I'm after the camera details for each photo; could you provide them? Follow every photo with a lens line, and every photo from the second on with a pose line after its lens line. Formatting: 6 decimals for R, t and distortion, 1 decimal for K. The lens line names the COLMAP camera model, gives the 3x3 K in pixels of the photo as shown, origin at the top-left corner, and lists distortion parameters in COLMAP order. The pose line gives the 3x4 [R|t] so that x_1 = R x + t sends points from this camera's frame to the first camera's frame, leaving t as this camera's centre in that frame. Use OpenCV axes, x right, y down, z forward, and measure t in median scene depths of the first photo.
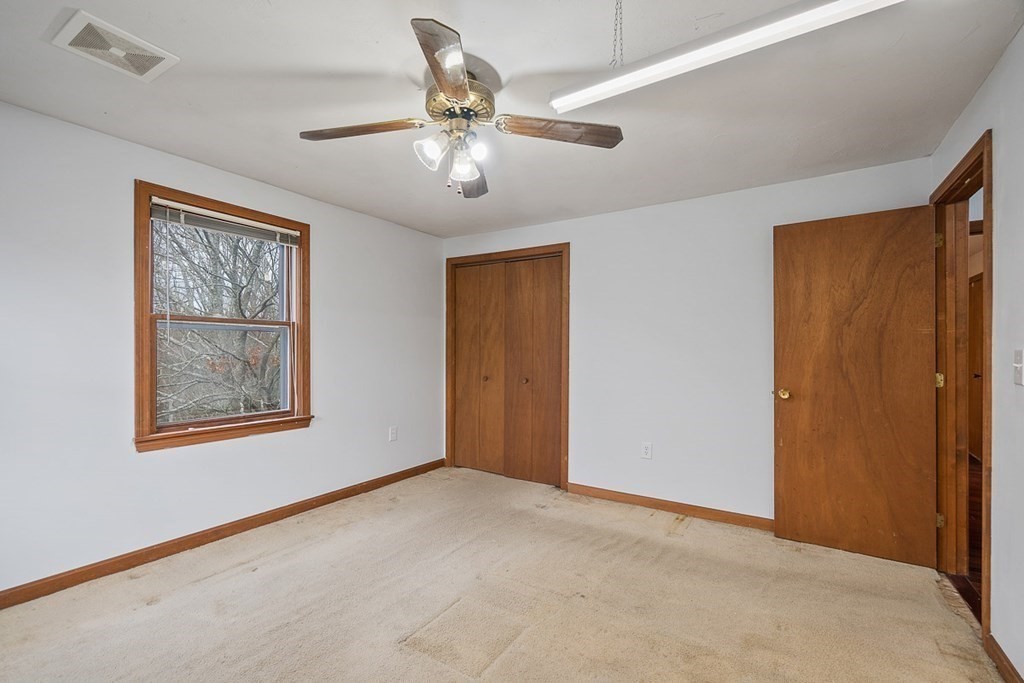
lens RADIAL K [[445.0, 0, 510.5], [0, 445.0, 342.0], [0, 0, 1]] dist [-0.010142, 0.001757]
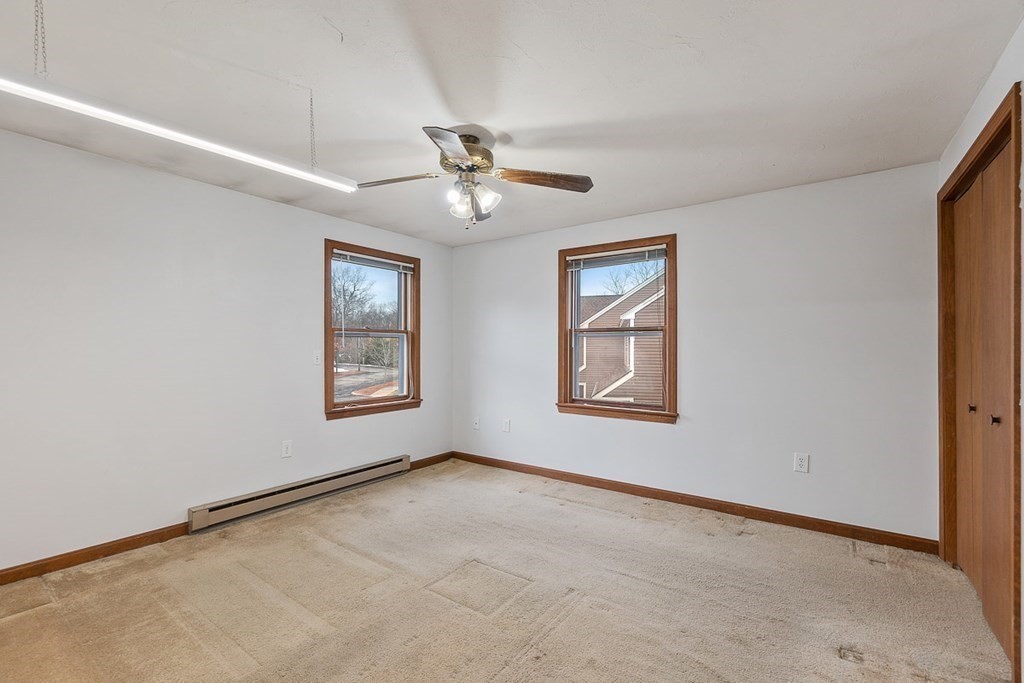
lens RADIAL K [[445.0, 0, 509.5], [0, 445.0, 343.1], [0, 0, 1]] dist [-0.010142, 0.001757]
pose [[-0.049171, -0.032484, -0.998262, 0.738615], [0.002509, 0.999464, -0.032647, 0.037769], [0.998787, -0.004110, -0.049063, 0.773236]]
